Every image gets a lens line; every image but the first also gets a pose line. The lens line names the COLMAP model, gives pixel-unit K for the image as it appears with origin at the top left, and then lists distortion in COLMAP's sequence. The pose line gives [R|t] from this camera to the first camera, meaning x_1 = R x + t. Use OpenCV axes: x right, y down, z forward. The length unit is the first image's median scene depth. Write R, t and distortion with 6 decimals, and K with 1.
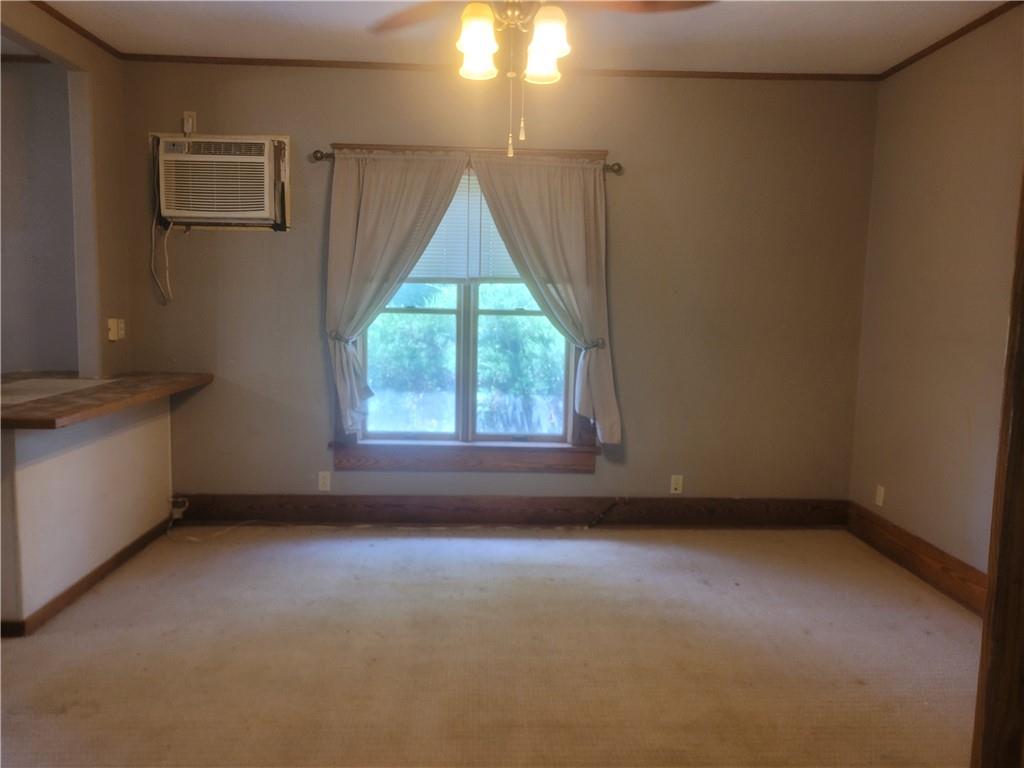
lens RADIAL K [[781.5, 0, 511.6], [0, 781.5, 376.5], [0, 0, 1]] dist [0.027831, -0.038294]
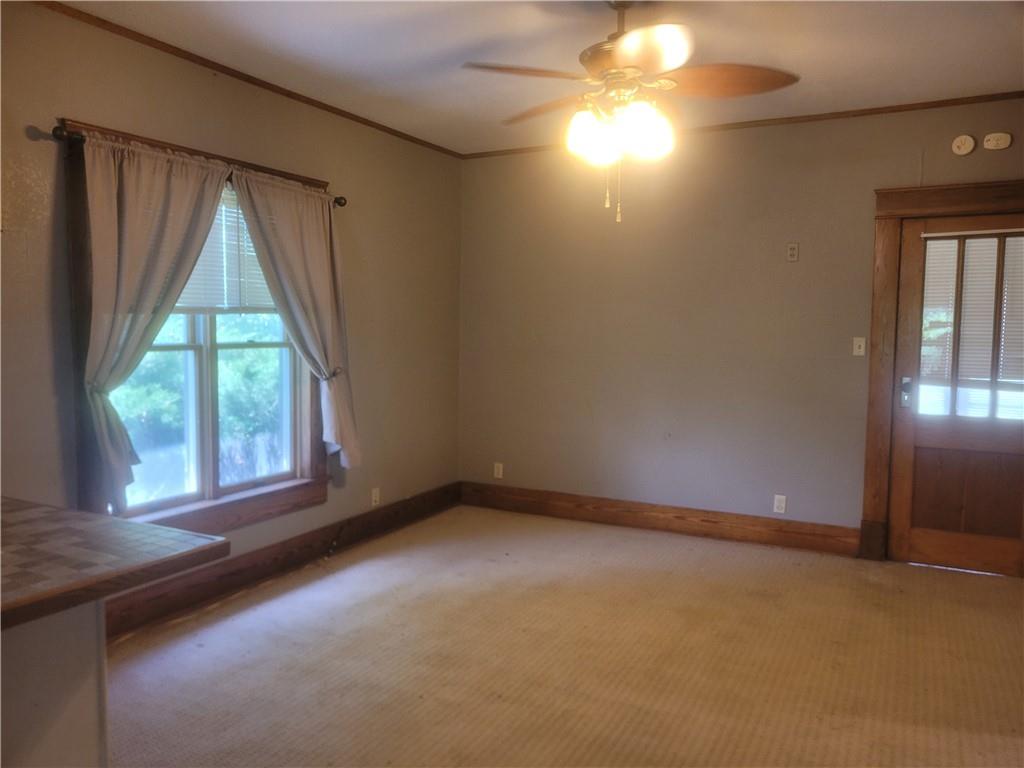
lens RADIAL K [[781.5, 0, 508.8], [0, 781.5, 387.7], [0, 0, 1]] dist [0.027831, -0.038294]
pose [[0.498023, -0.087791, 0.862708, -0.650473], [0.087831, 0.994853, 0.050535, -0.053937], [-0.862704, 0.050605, 0.503170, 0.298608]]
